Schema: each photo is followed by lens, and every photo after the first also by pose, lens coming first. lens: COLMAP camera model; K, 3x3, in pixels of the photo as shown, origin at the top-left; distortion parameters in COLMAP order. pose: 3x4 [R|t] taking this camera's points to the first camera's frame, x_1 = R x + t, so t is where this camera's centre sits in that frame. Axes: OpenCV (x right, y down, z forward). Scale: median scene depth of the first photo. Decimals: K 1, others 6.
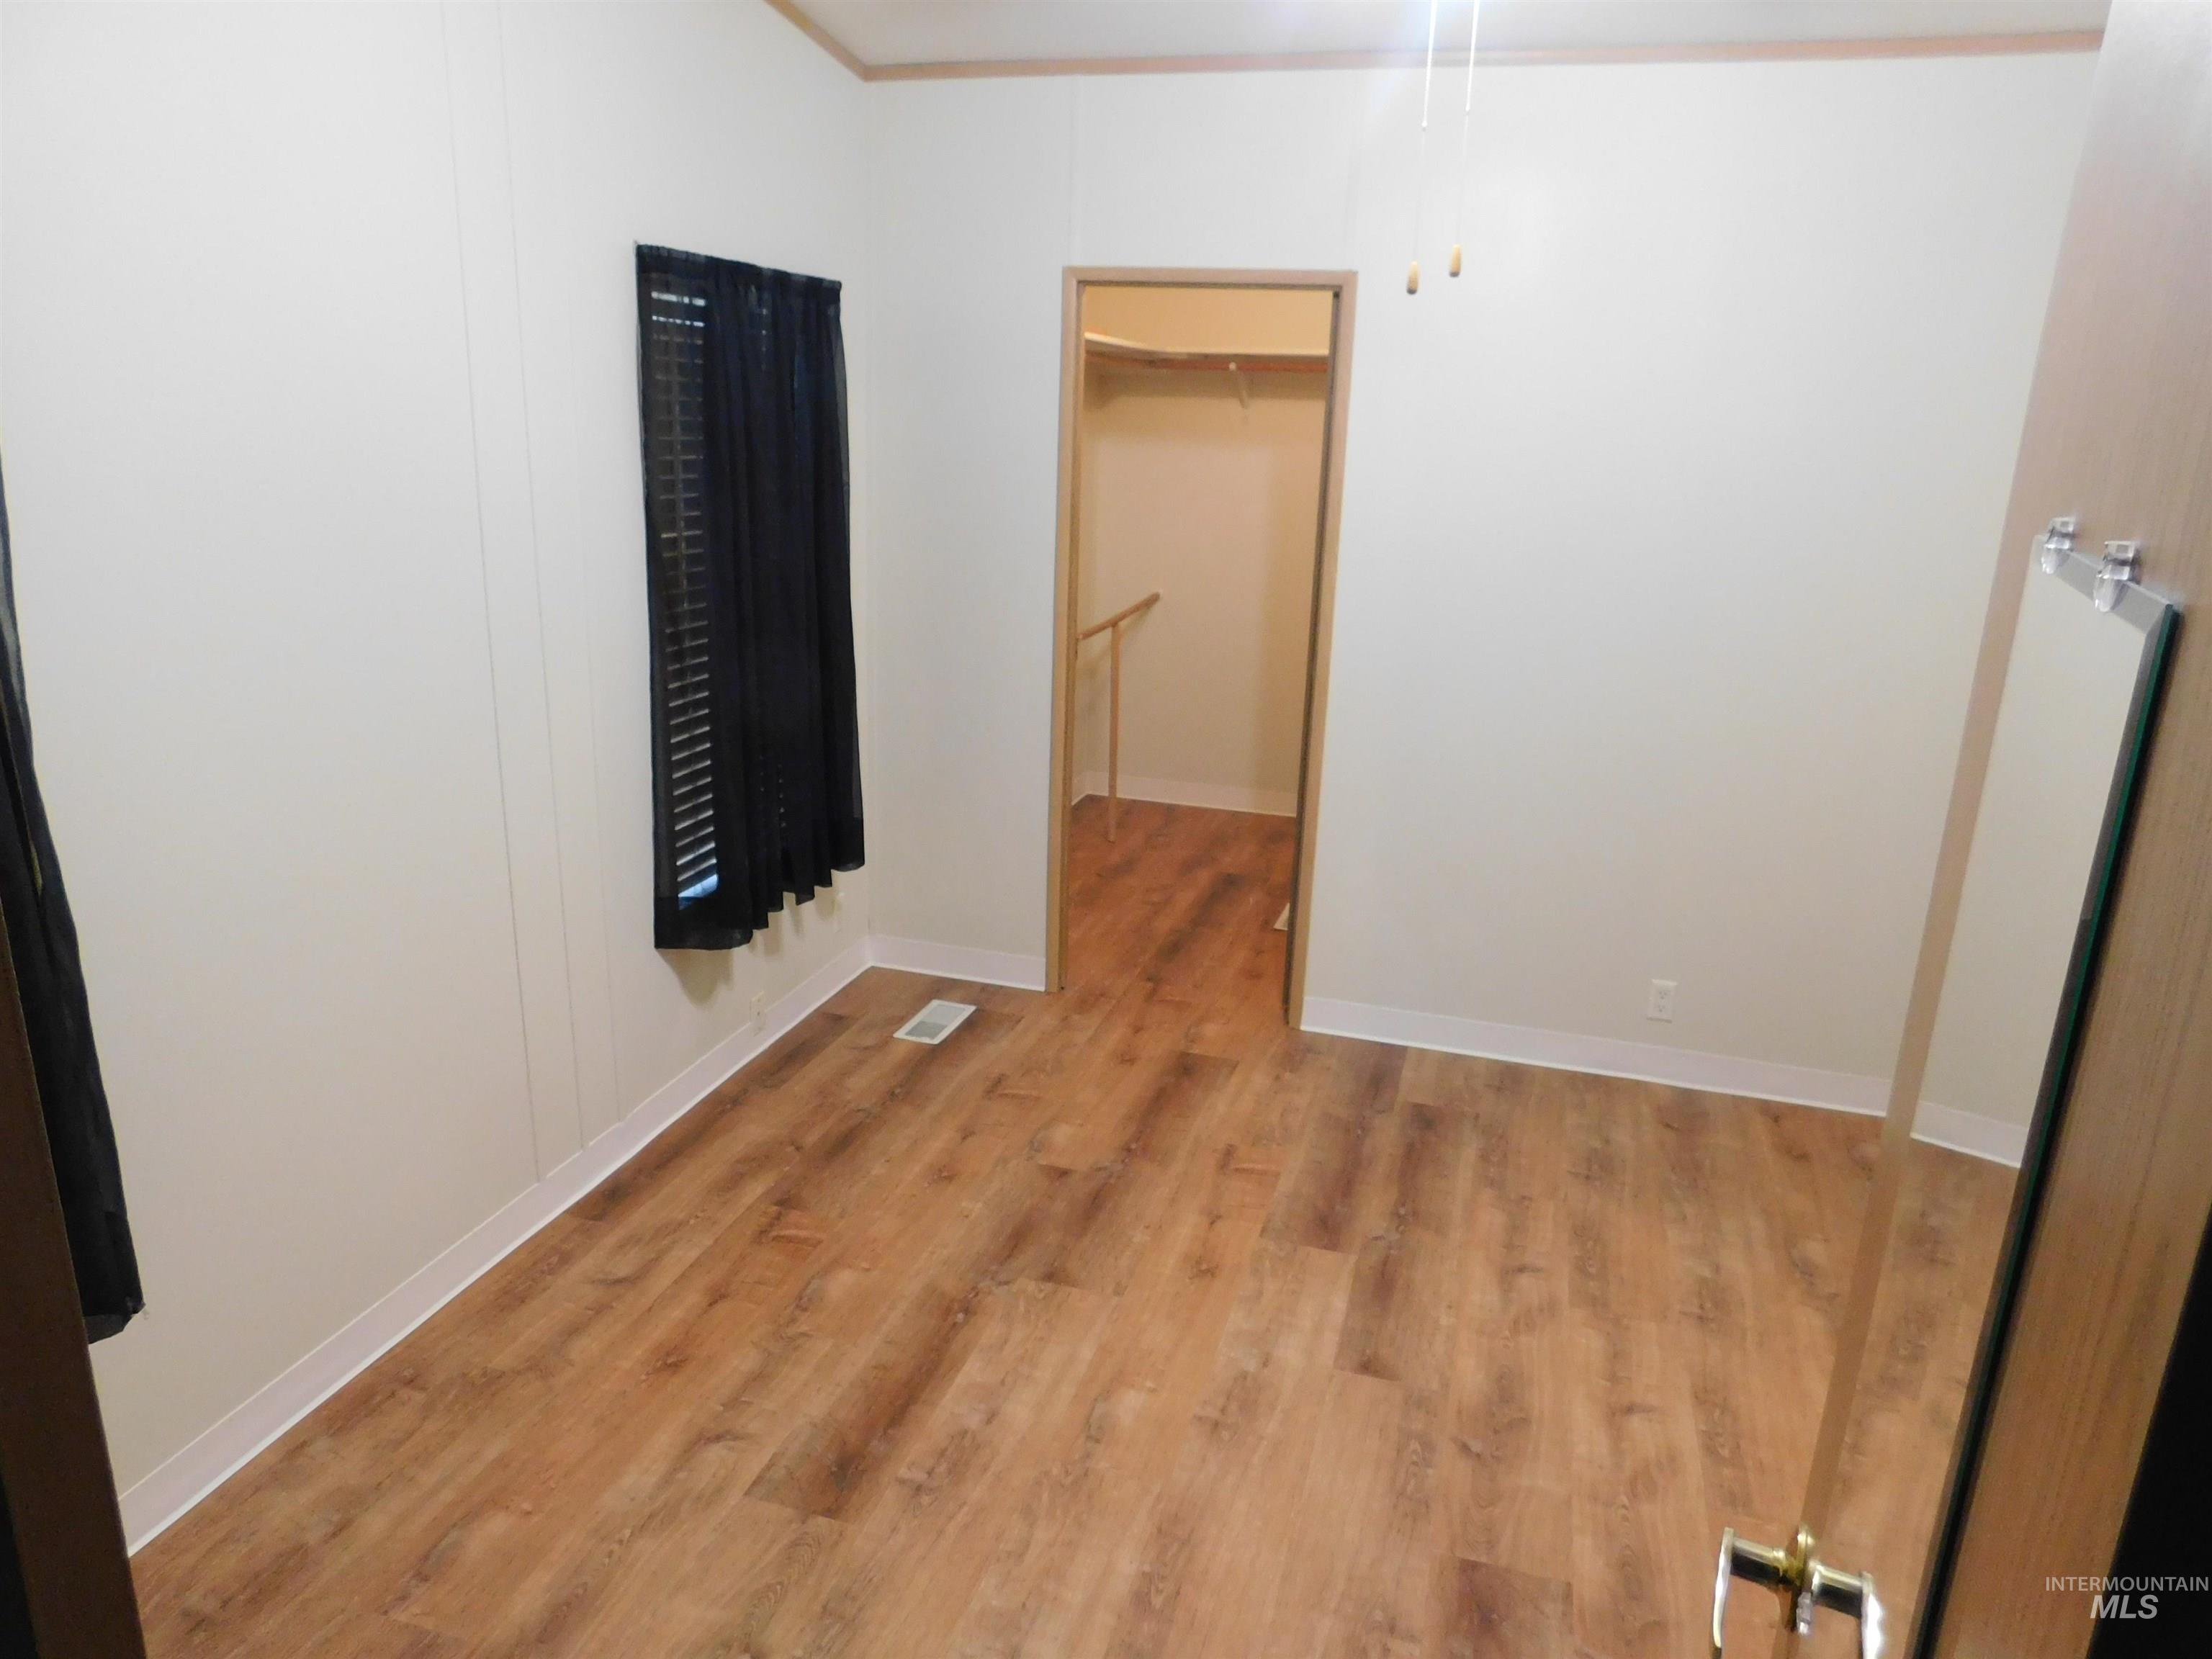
lens RADIAL K [[1453.1, 0, 1099.0], [0, 1453.1, 834.2], [0, 0, 1]] dist [-0.077968, 0.054383]
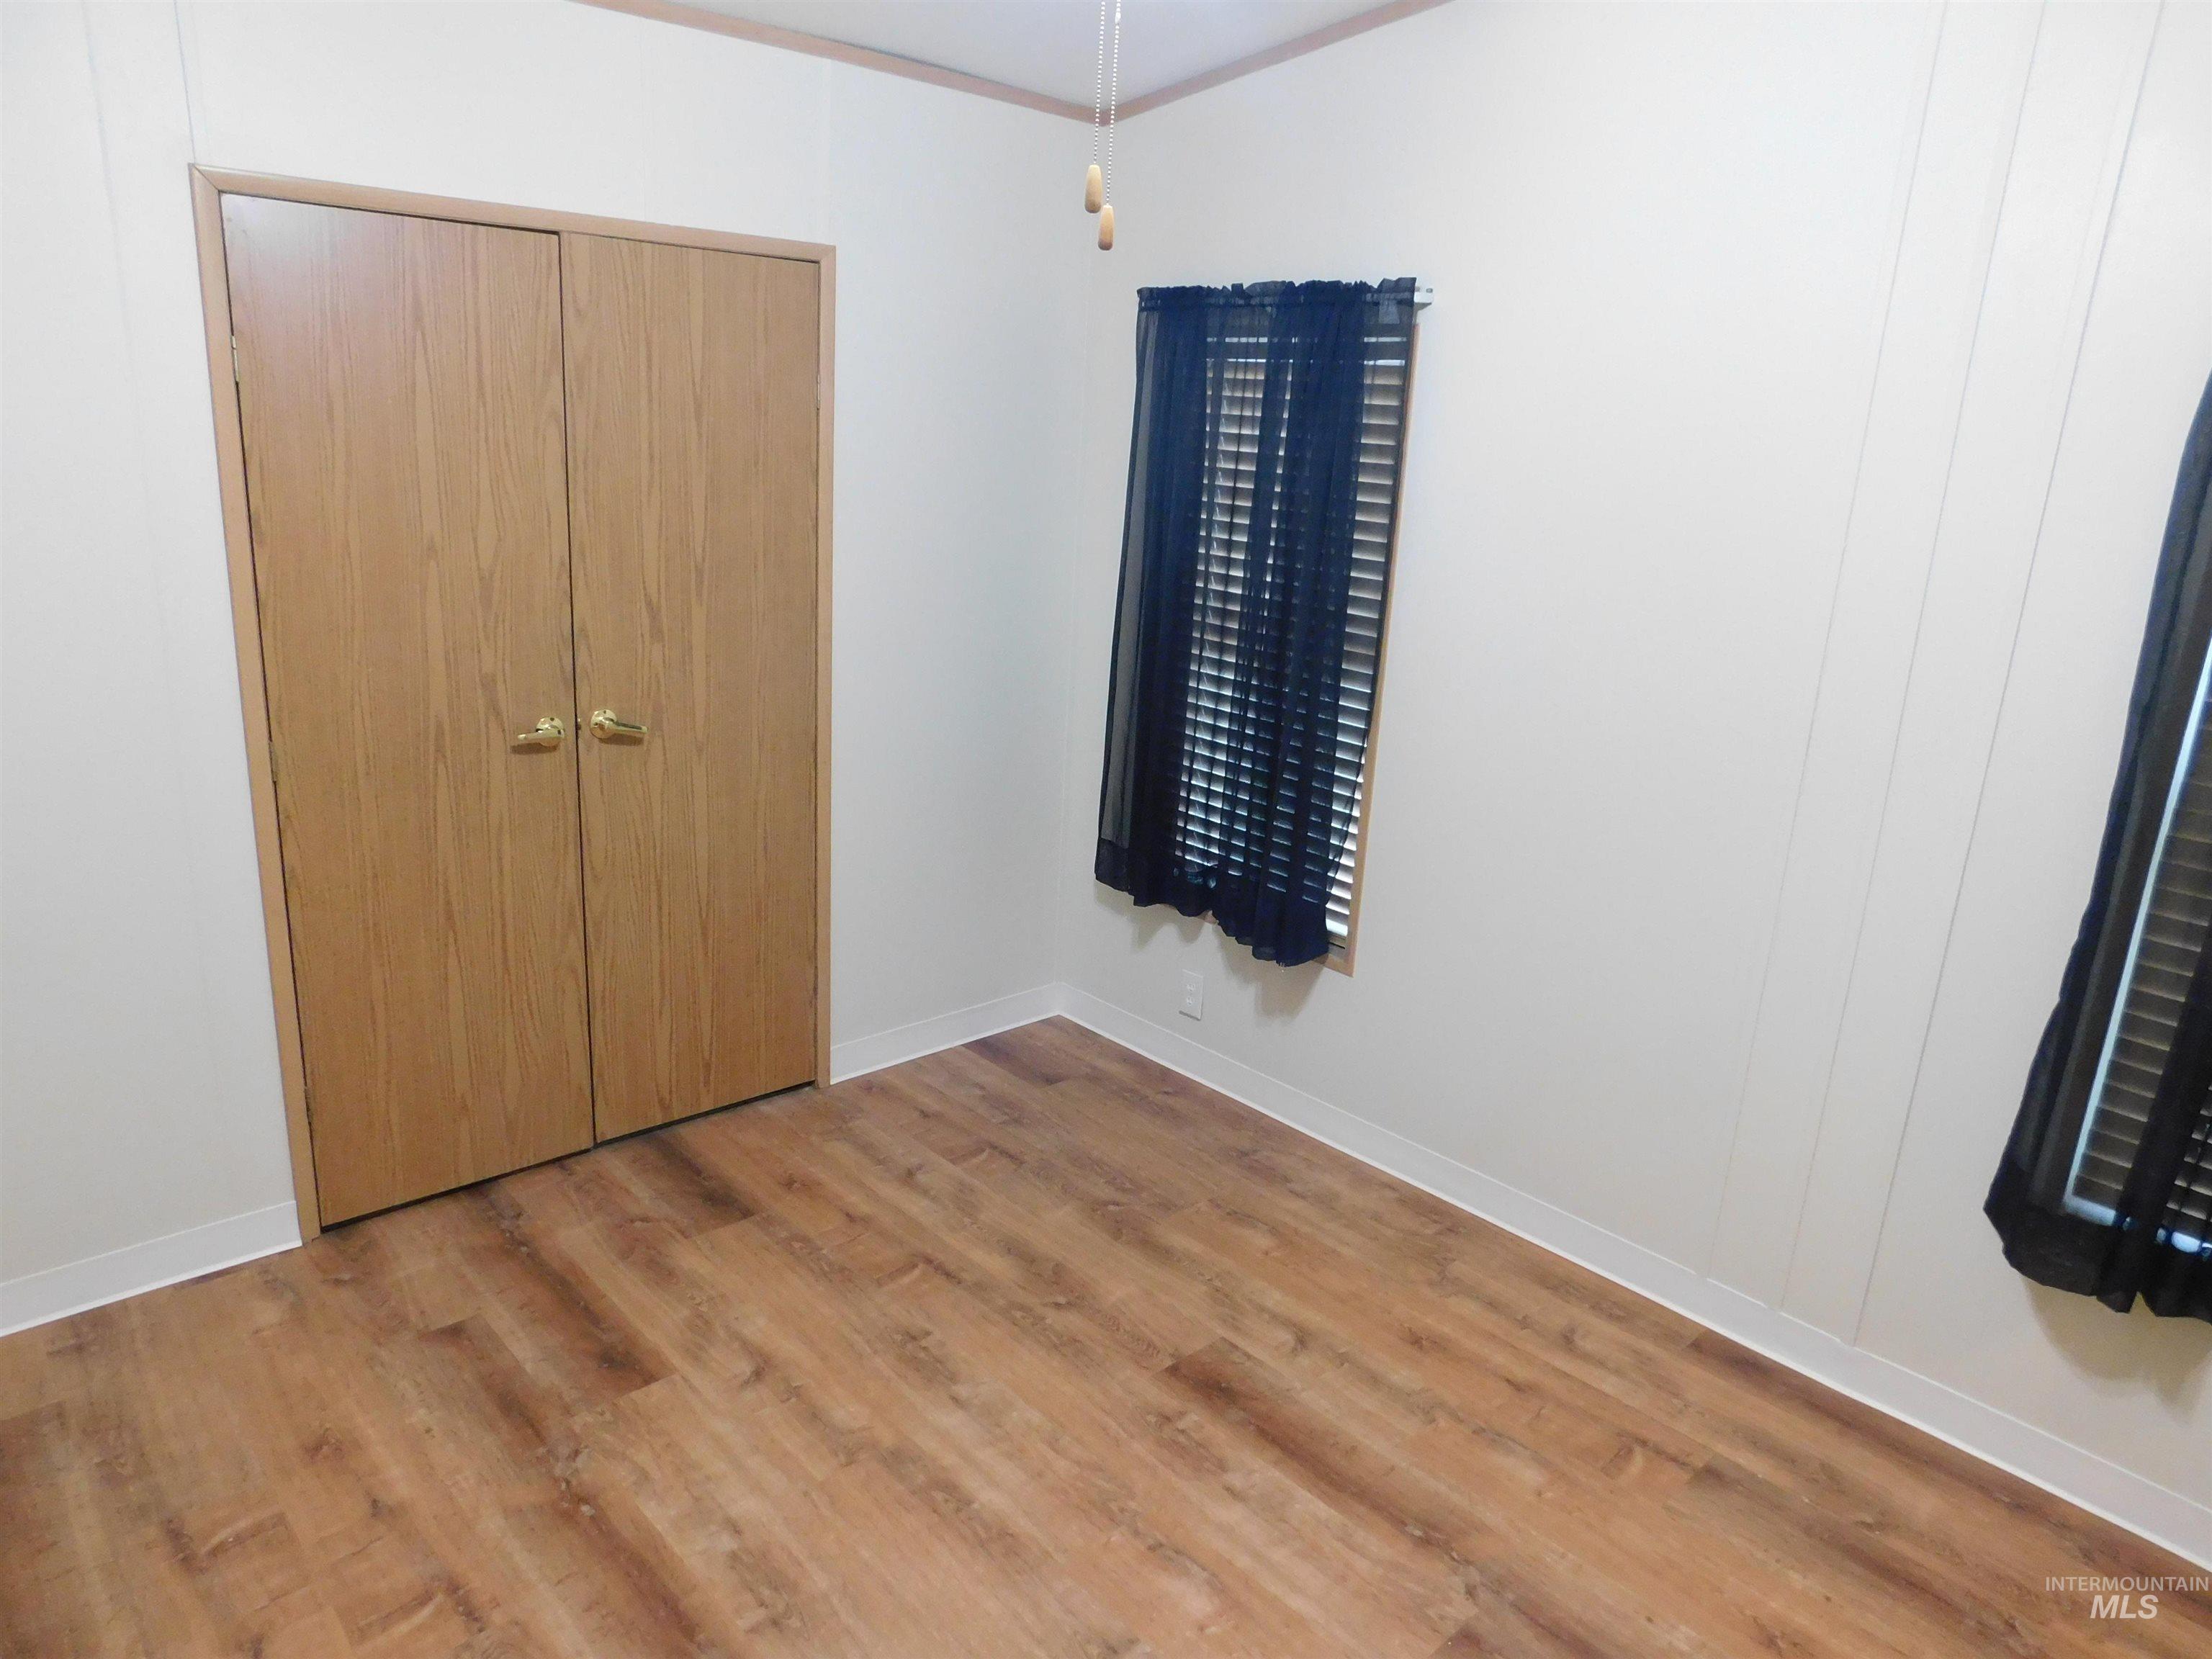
lens RADIAL K [[1453.1, 0, 1099.0], [0, 1453.1, 834.2], [0, 0, 1]] dist [-0.077968, 0.054383]
pose [[-0.503882, 0.177084, -0.845426, 0.688300], [-0.313042, 0.874784, 0.369809, -0.295293], [0.805052, 0.450993, -0.385353, 1.089744]]
